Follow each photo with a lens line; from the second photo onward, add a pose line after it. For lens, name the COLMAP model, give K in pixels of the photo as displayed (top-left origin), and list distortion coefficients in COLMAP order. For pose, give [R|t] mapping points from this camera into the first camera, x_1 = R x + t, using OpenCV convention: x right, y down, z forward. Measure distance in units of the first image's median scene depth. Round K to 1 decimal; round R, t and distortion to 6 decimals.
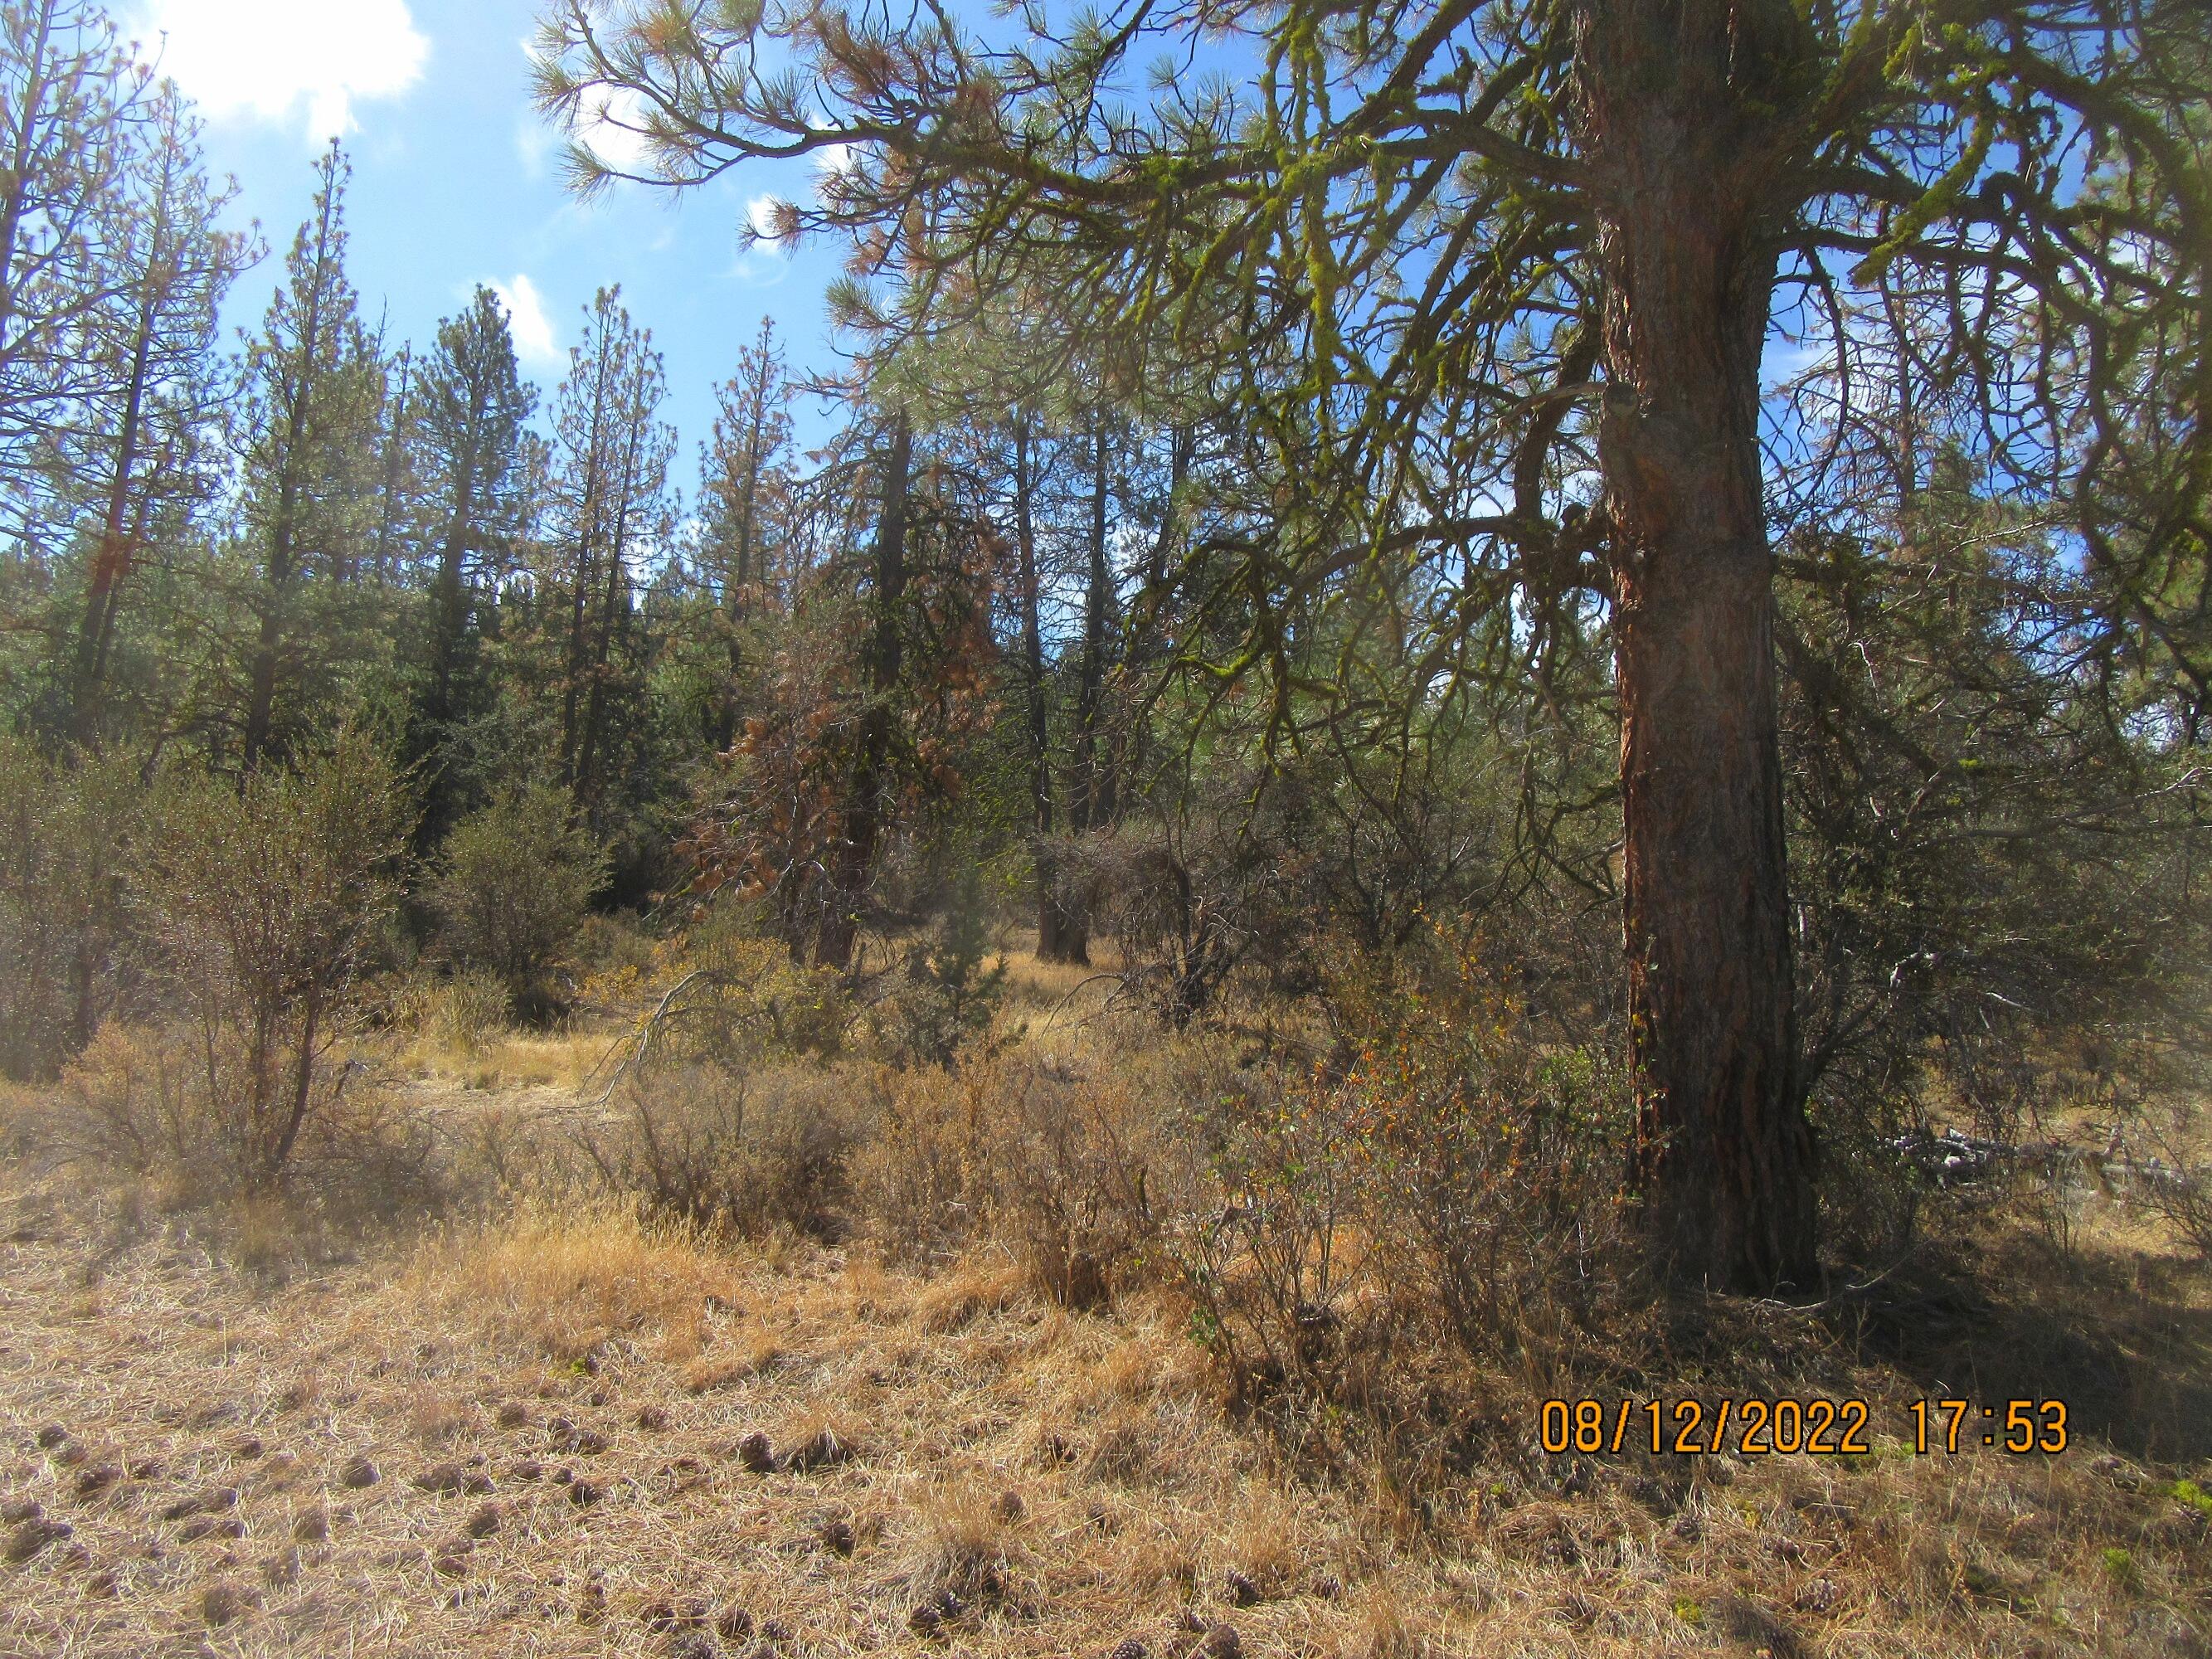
lens RADIAL K [[1609.8, 0, 1105.5], [0, 1609.8, 833.9], [0, 0, 1]] dist [-0.016933, 0.003992]
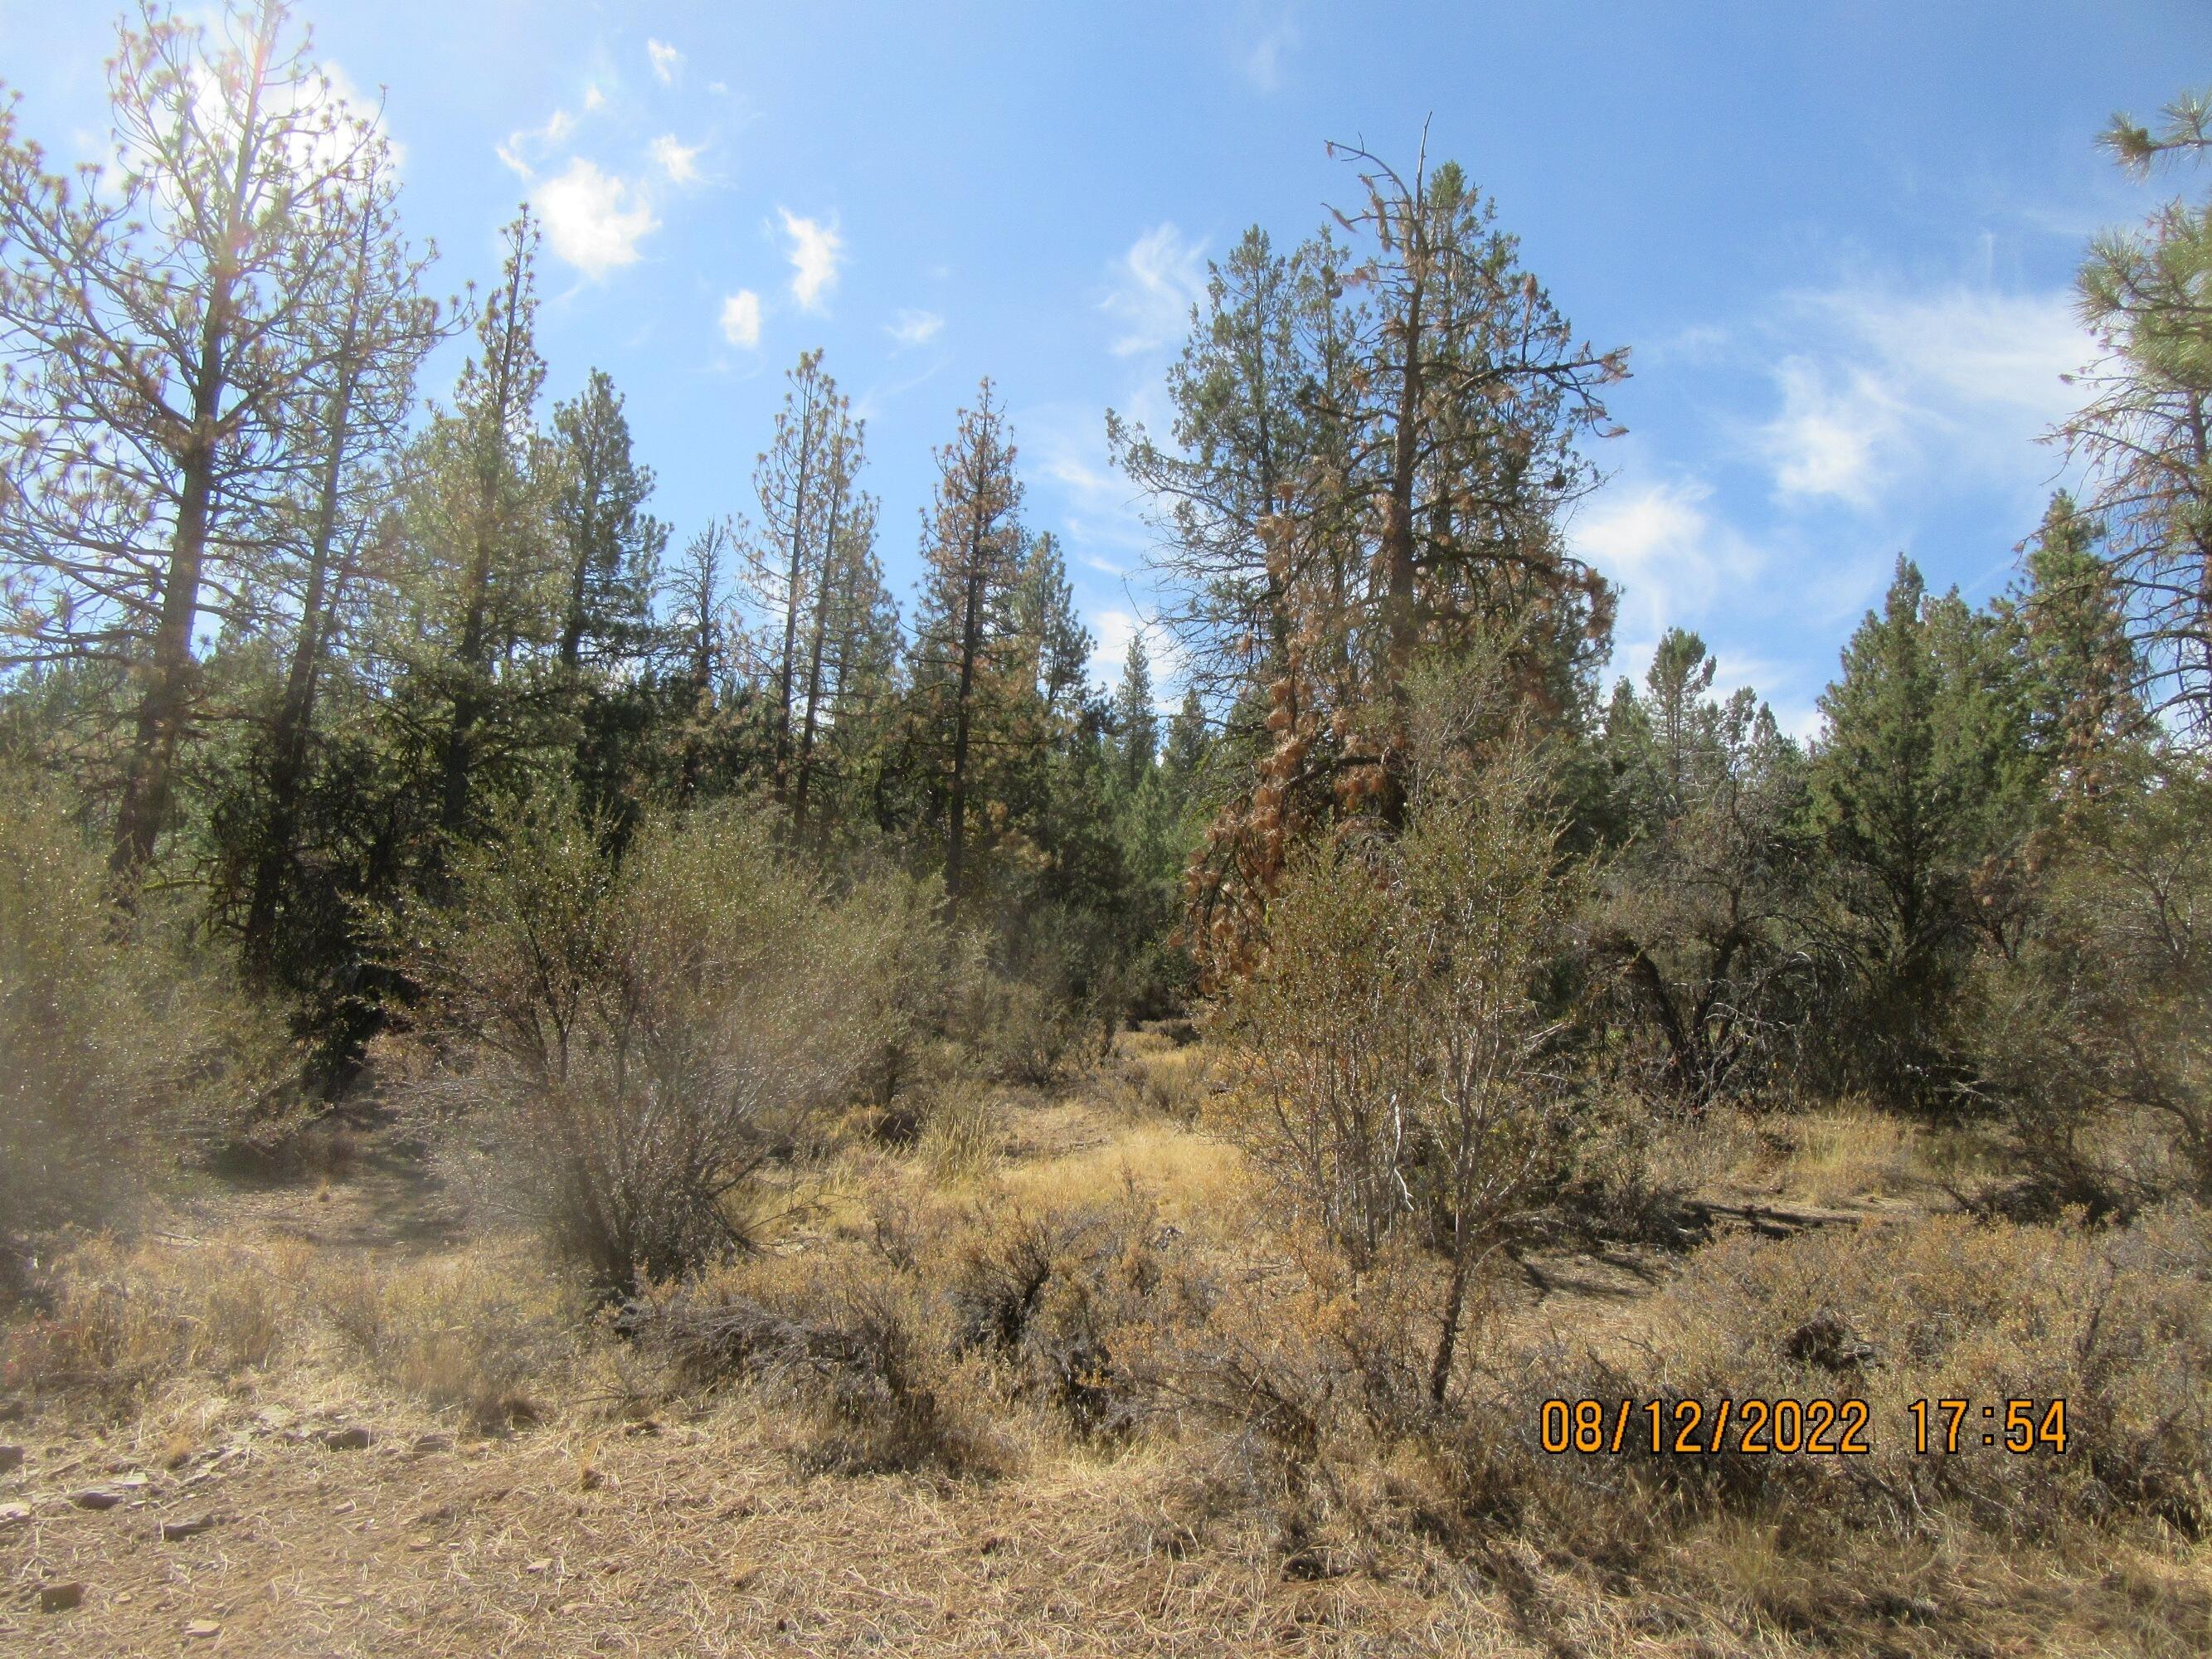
lens RADIAL K [[1609.8, 0, 1100.5], [0, 1609.8, 832.0], [0, 0, 1]] dist [-0.016933, 0.003992]
pose [[0.999788, -0.020355, 0.003054, -0.971294], [0.020493, 0.998262, -0.055261, -0.001137], [-0.001924, 0.055312, 0.998467, 0.418836]]
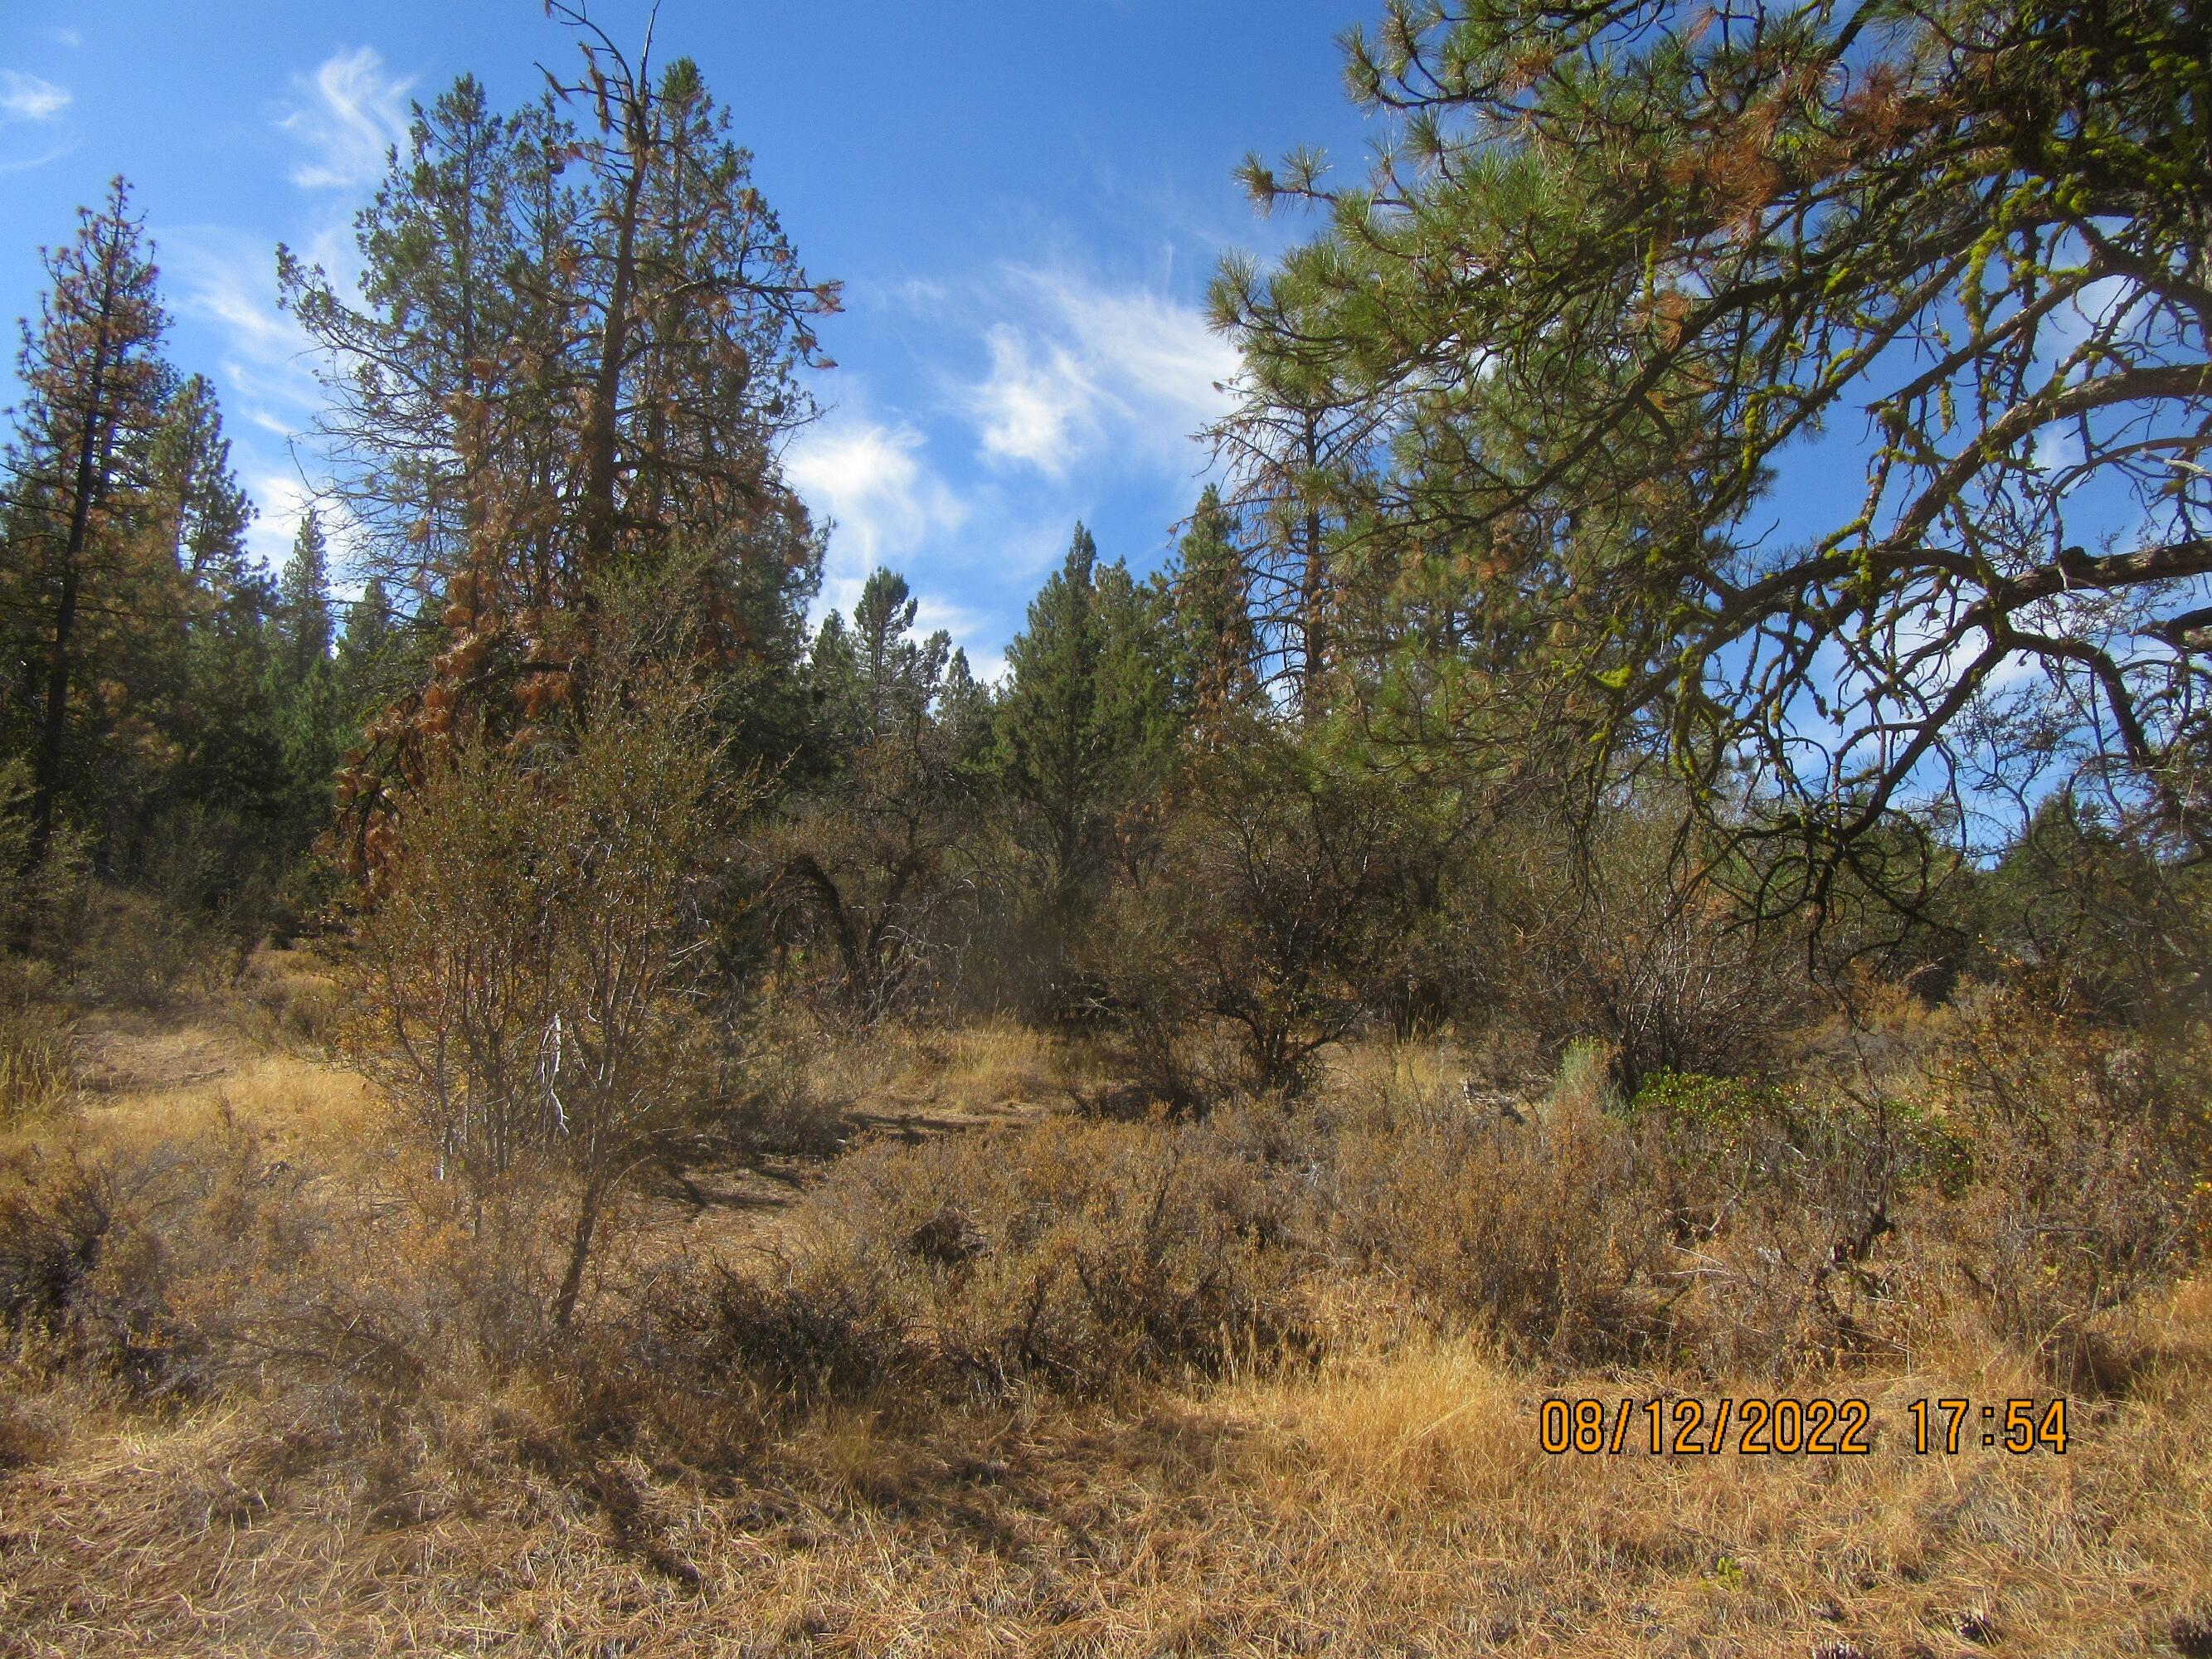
lens RADIAL K [[1609.8, 0, 1102.5], [0, 1609.8, 829.3], [0, 0, 1]] dist [-0.016933, 0.003992]
pose [[0.885733, 0.018913, 0.463810, -0.898828], [-0.017067, 0.999821, -0.008178, 0.007173], [-0.463882, -0.000672, 0.885897, 0.427782]]
